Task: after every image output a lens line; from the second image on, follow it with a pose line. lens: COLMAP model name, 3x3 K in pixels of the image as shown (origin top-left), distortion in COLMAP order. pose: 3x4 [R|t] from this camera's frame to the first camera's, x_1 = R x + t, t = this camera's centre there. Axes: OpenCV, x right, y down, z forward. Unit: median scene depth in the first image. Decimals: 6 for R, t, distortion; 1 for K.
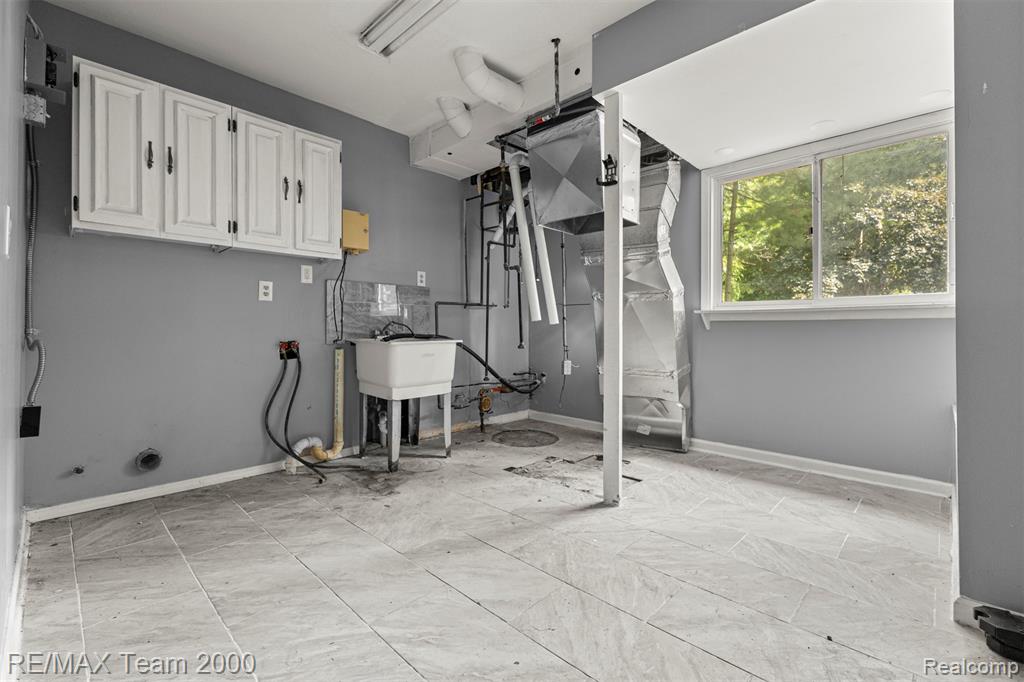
lens RADIAL K [[447.3, 0, 511.4], [0, 447.3, 334.7], [0, 0, 1]] dist [0.010895, -0.002353]
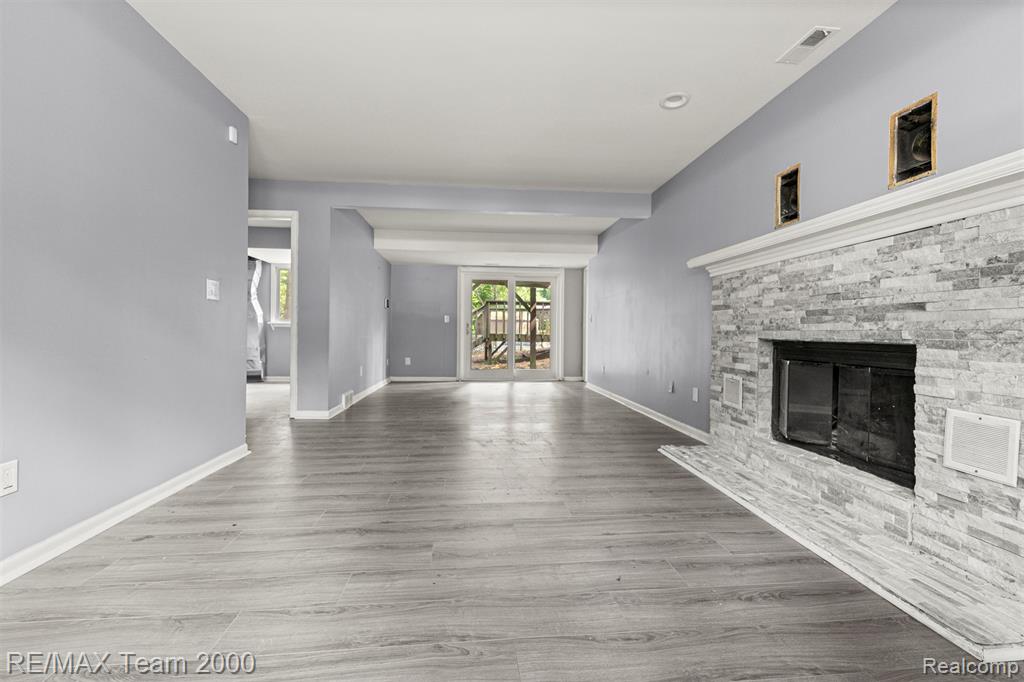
lens RADIAL K [[447.3, 0, 514.5], [0, 447.3, 335.9], [0, 0, 1]] dist [0.010895, -0.002353]
pose [[0.644463, 0.004029, 0.764625, -0.598502], [-0.009637, 0.999949, 0.002853, -0.003183], [-0.764575, -0.009207, 0.644469, -1.620839]]
